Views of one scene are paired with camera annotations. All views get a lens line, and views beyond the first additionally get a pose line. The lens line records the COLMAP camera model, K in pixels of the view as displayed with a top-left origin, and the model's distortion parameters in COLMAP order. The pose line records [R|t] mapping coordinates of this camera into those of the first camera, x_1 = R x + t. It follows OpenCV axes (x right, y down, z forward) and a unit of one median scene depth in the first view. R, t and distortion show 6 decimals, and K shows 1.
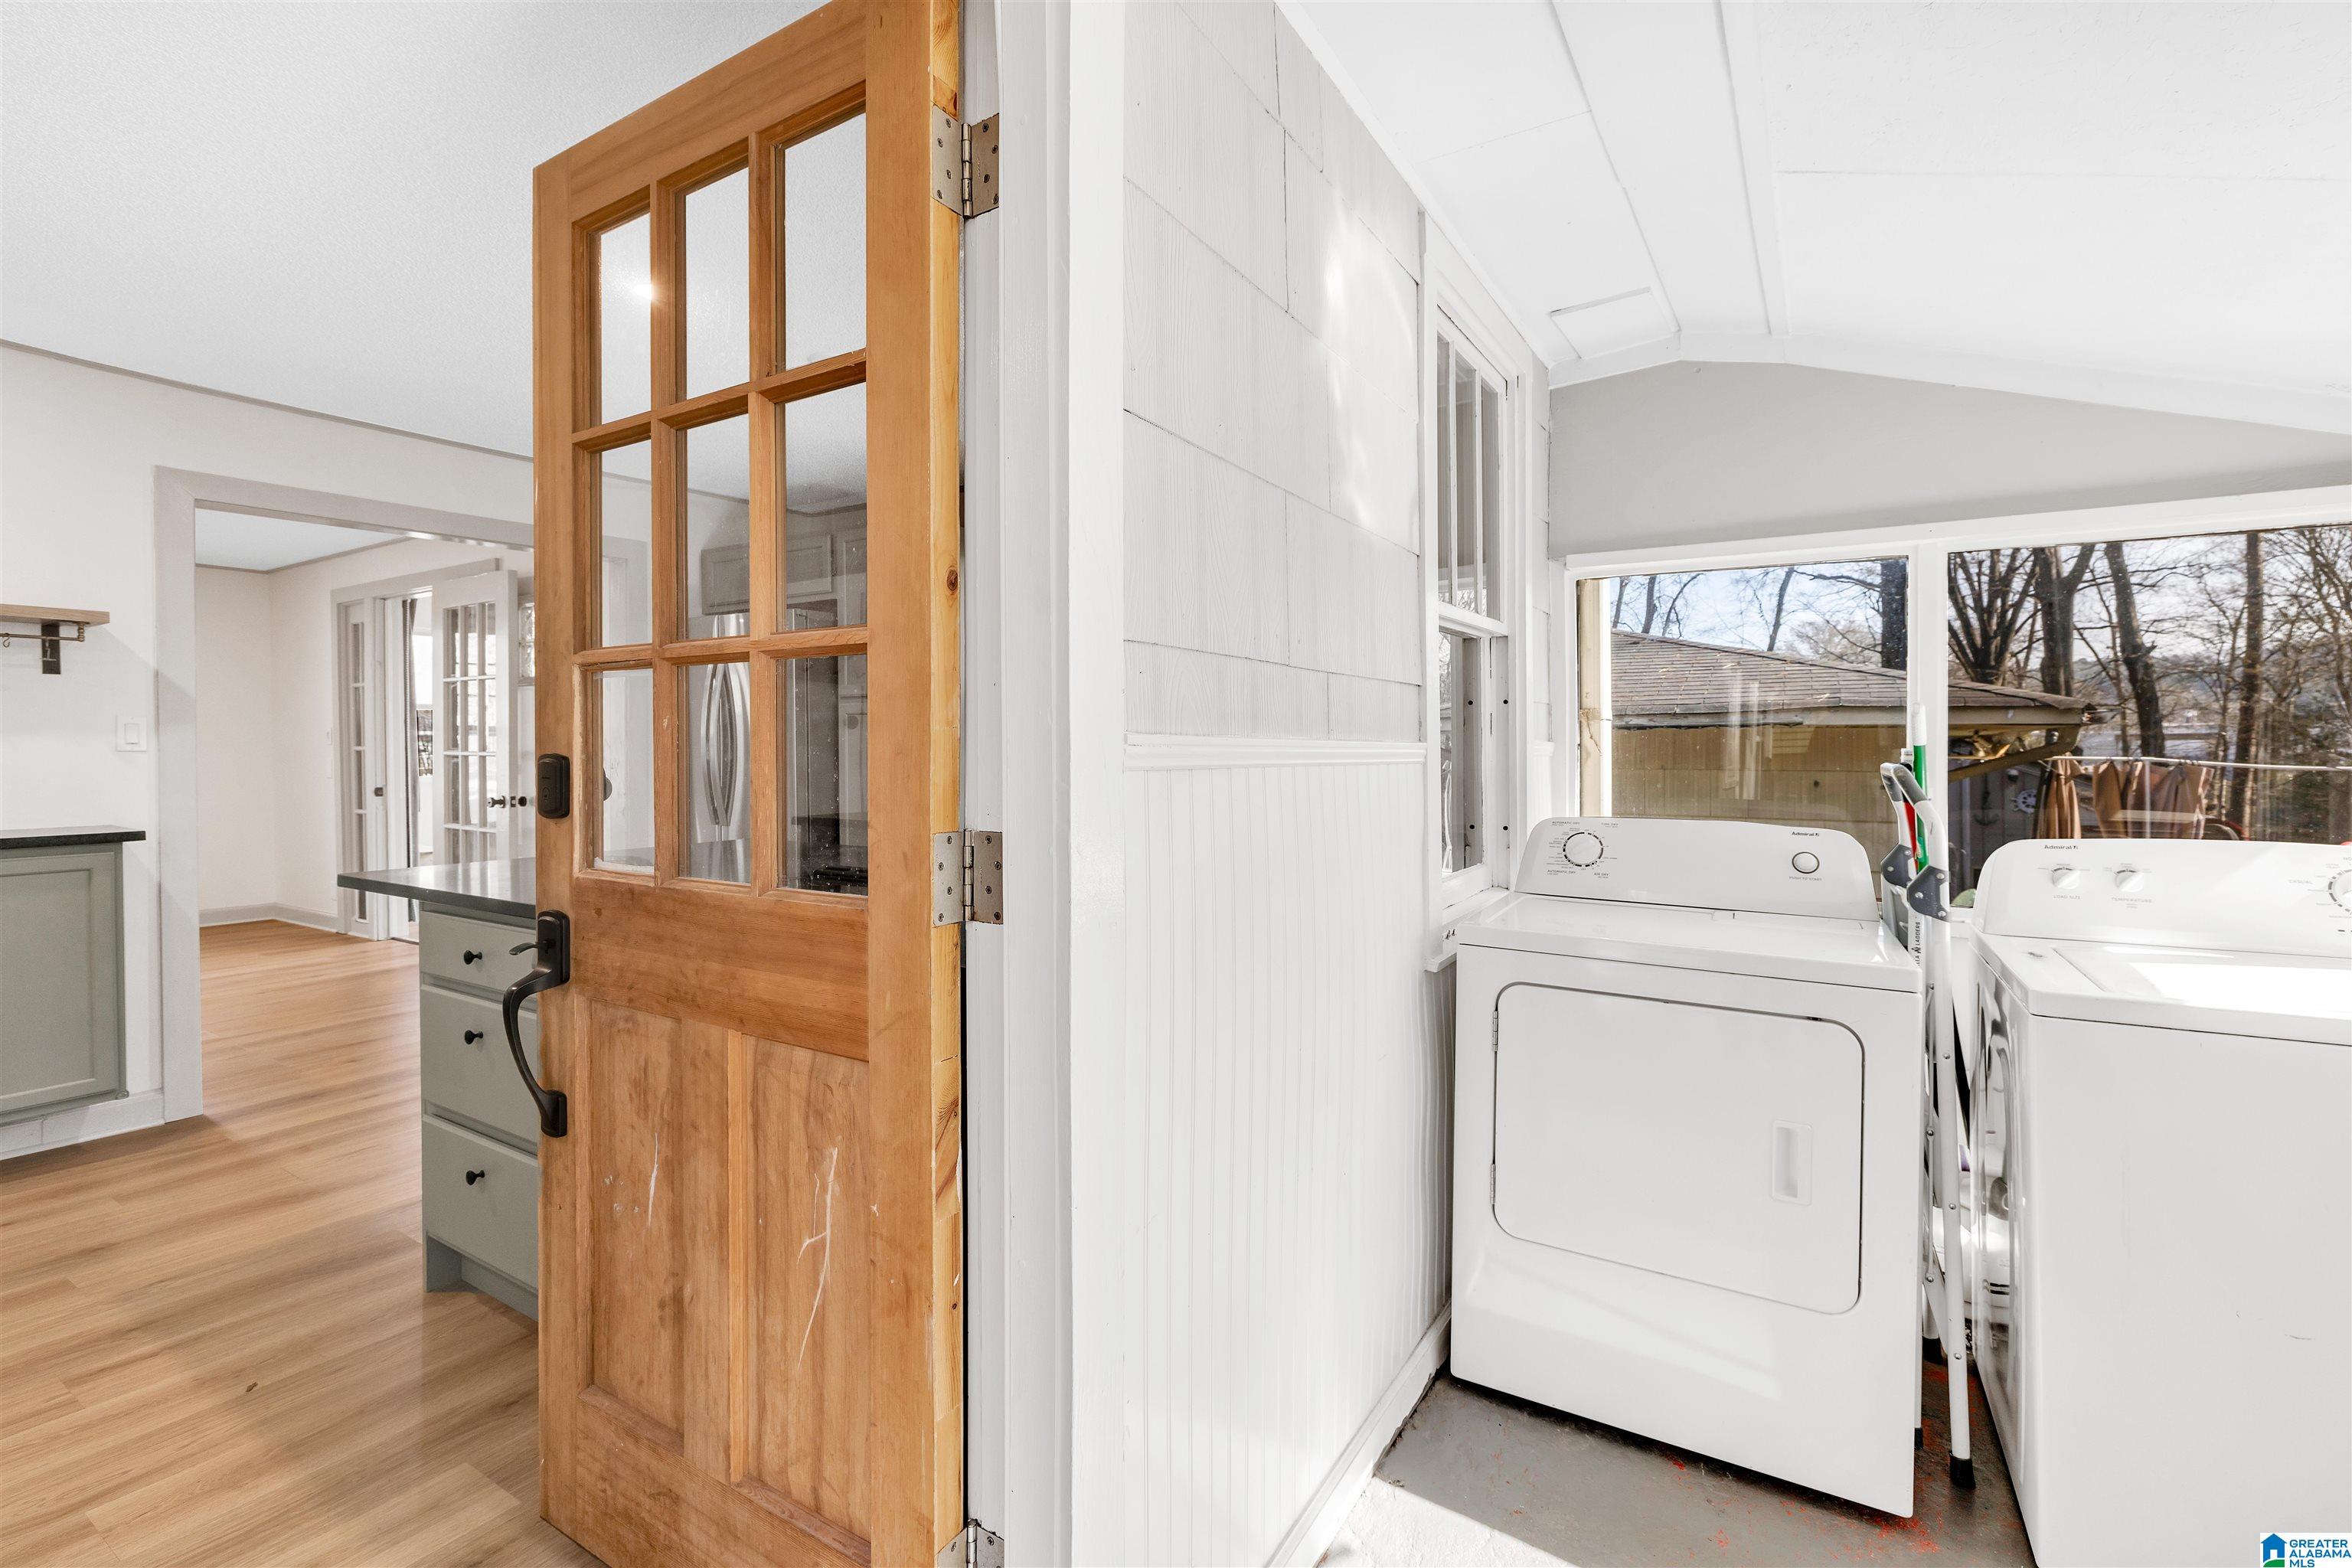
lens RADIAL K [[1024.7, 0, 1162.1], [0, 1024.7, 753.8], [0, 0, 1]] dist [-0.007061, 0.002390]
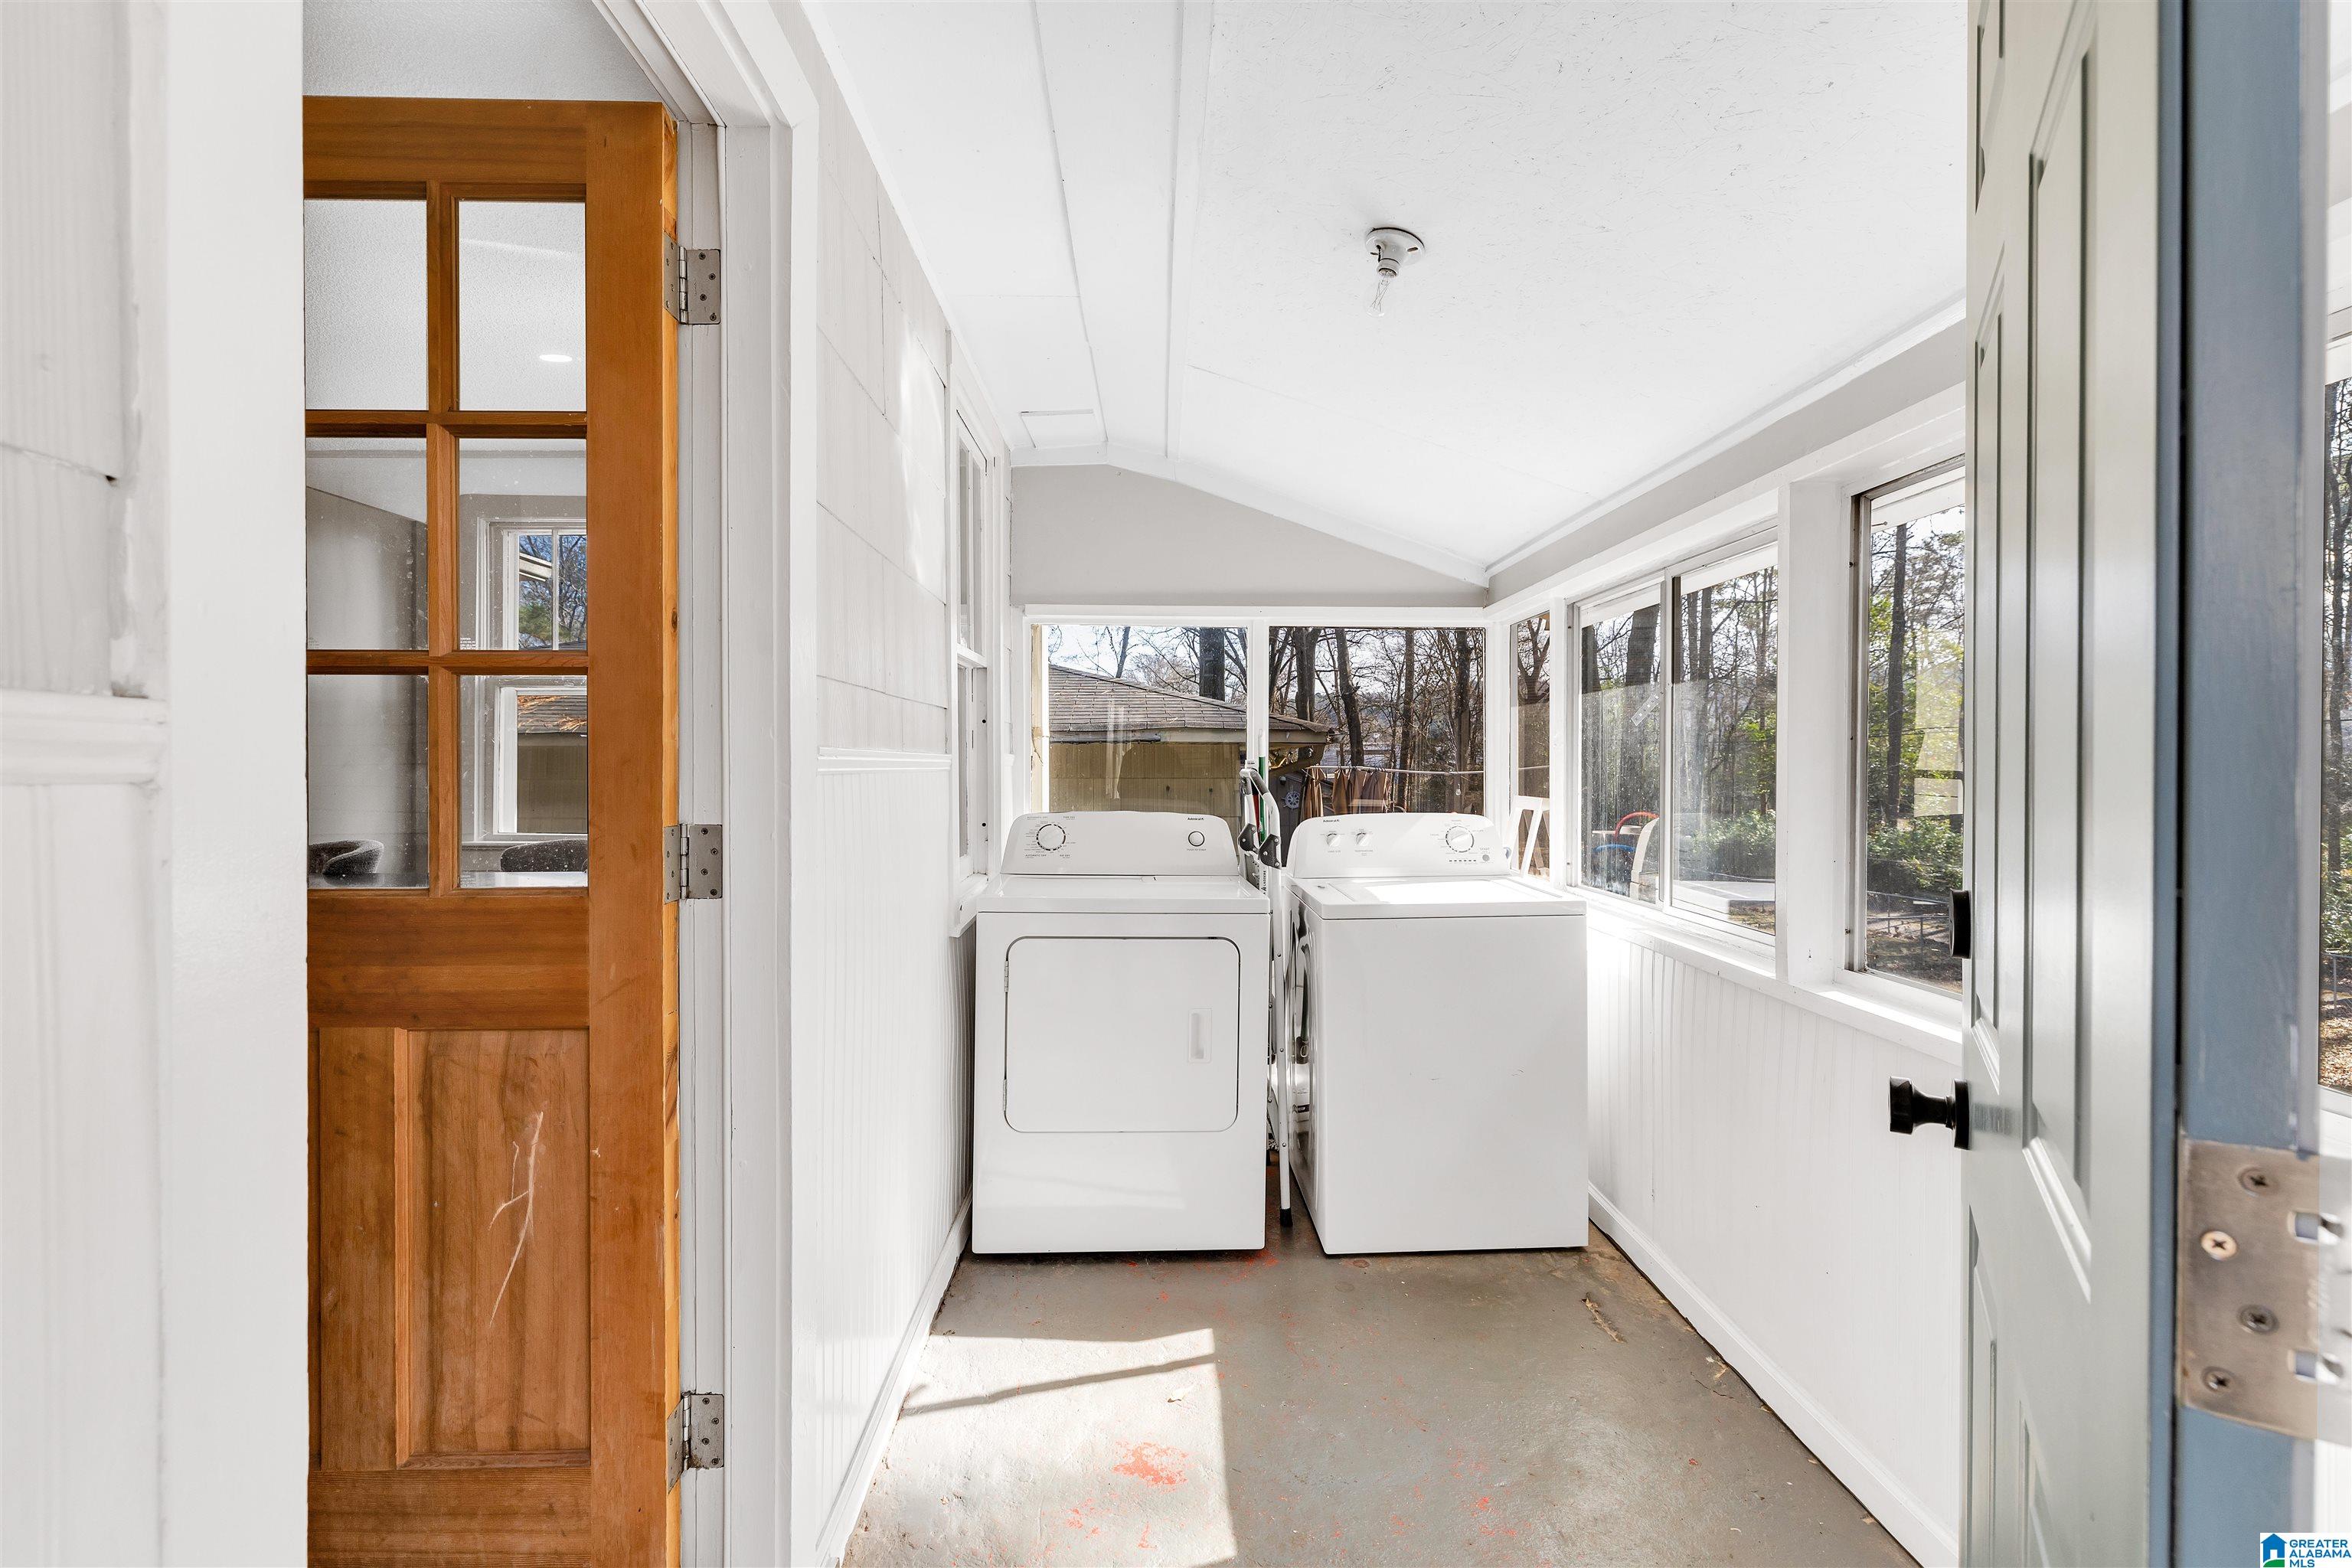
lens RADIAL K [[1024.7, 0, 1178.2], [0, 1024.7, 773.7], [0, 0, 1]] dist [-0.007061, 0.002390]
pose [[0.826527, -0.007956, 0.562841, -0.238475], [0.004038, 0.999958, 0.008205, 0.003631], [-0.562883, -0.004509, 0.826524, -0.209238]]
